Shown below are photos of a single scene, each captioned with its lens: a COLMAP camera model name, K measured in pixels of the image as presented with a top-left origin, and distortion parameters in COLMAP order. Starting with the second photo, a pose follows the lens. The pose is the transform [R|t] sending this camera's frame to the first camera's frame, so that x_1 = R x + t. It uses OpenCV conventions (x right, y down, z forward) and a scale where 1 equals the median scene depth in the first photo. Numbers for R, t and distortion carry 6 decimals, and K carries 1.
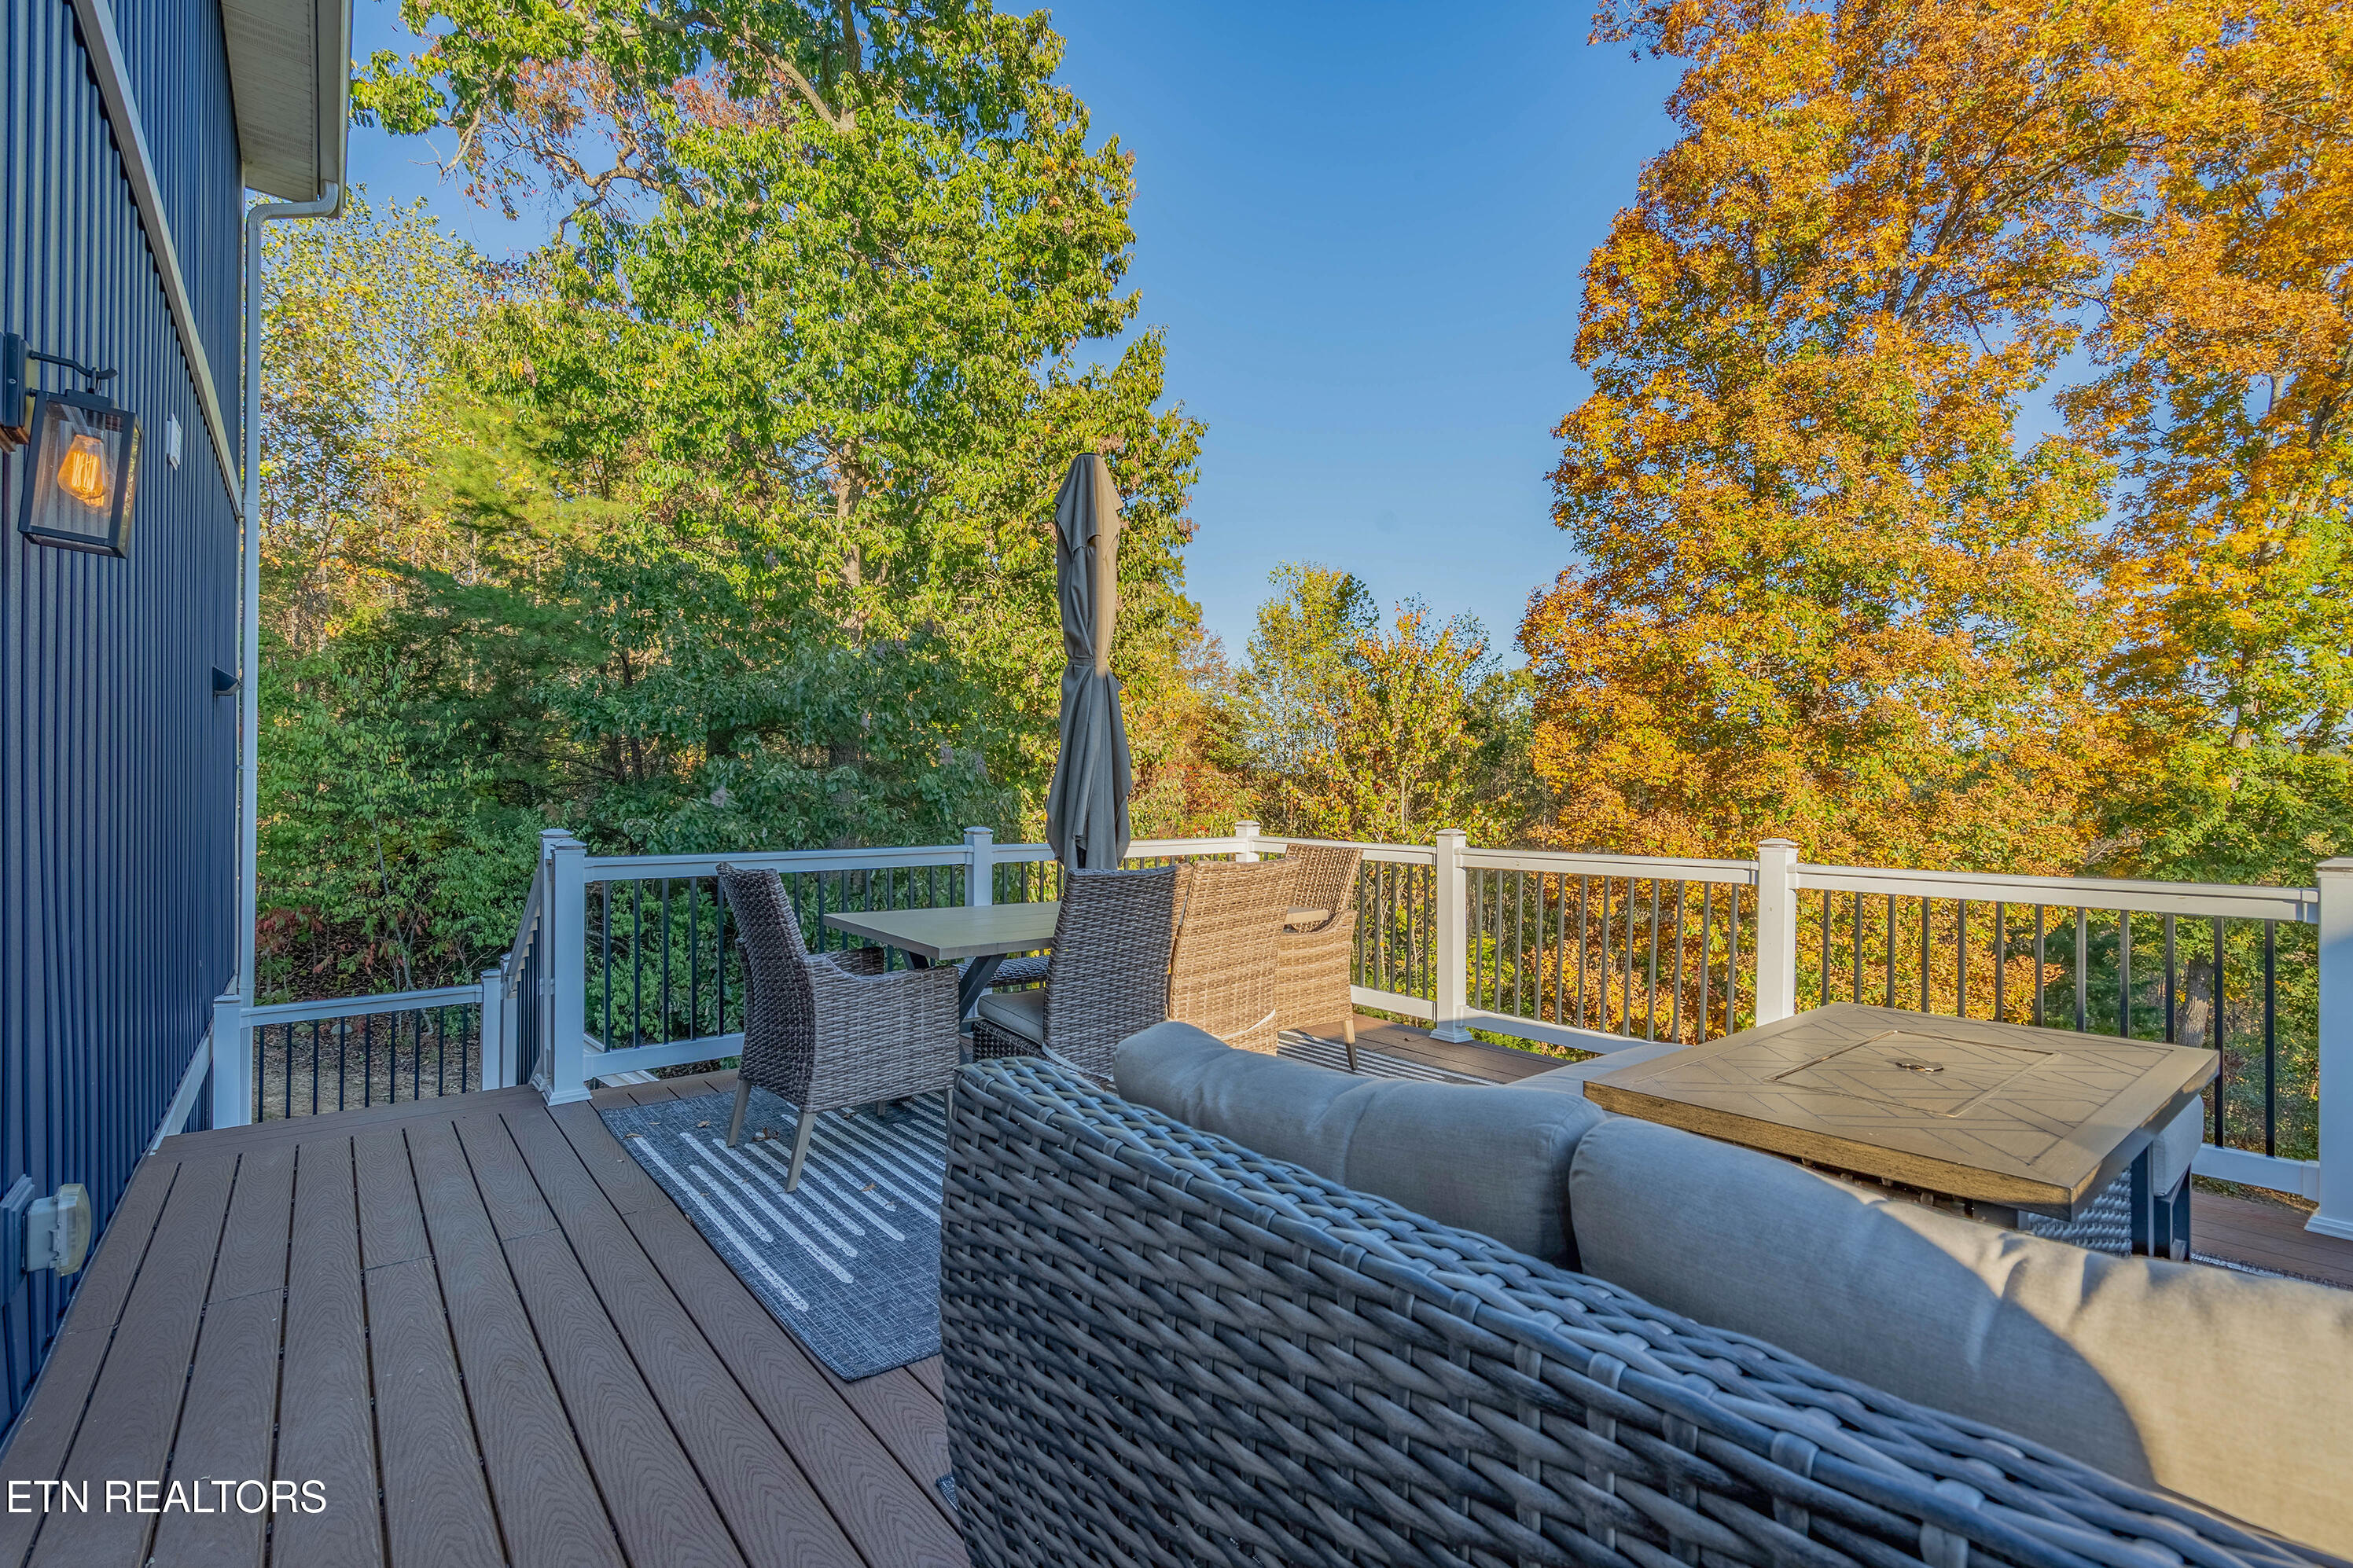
lens RADIAL K [[1071.6, 0, 1170.4], [0, 1071.6, 790.3], [0, 0, 1]] dist [-0.006047, -0.001402]
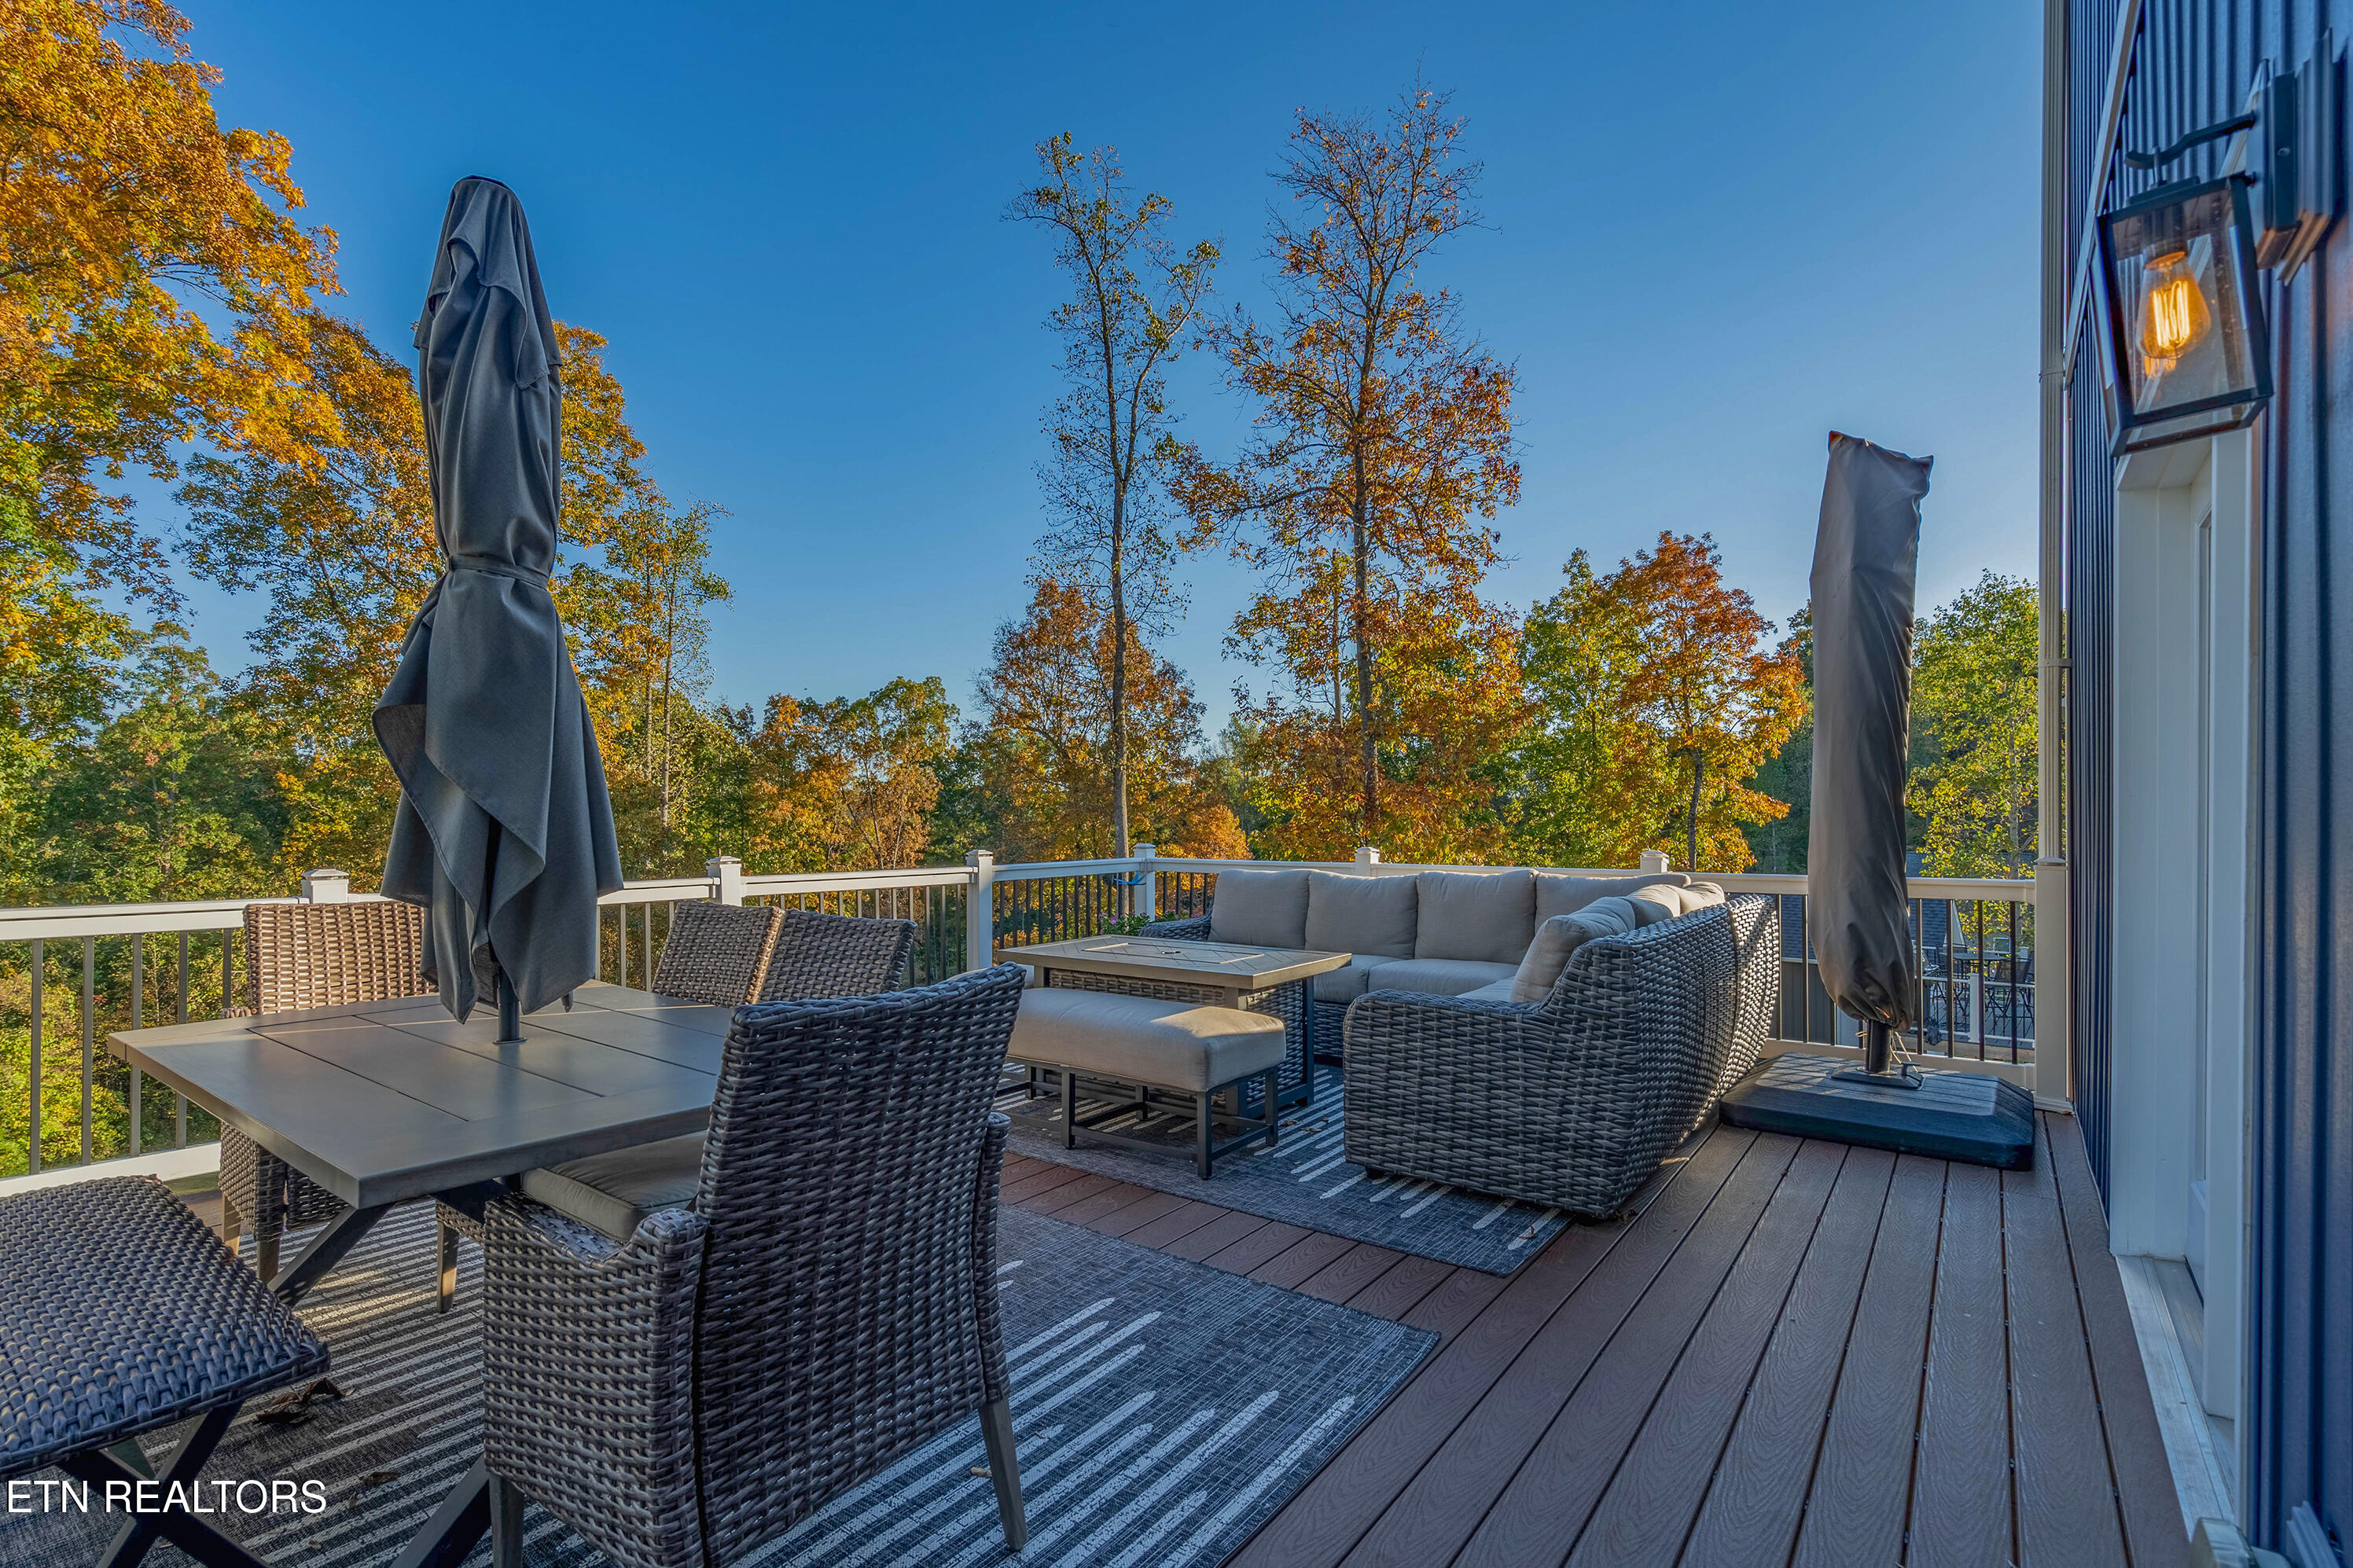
lens RADIAL K [[1071.6, 0, 1170.2], [0, 1071.6, 803.1], [0, 0, 1]] dist [-0.006047, -0.001402]
pose [[-0.241991, 0.008386, 0.970242, -1.011026], [-0.002034, 0.999956, -0.009150, -0.005315], [-0.970276, -0.004188, -0.241963, 1.169506]]
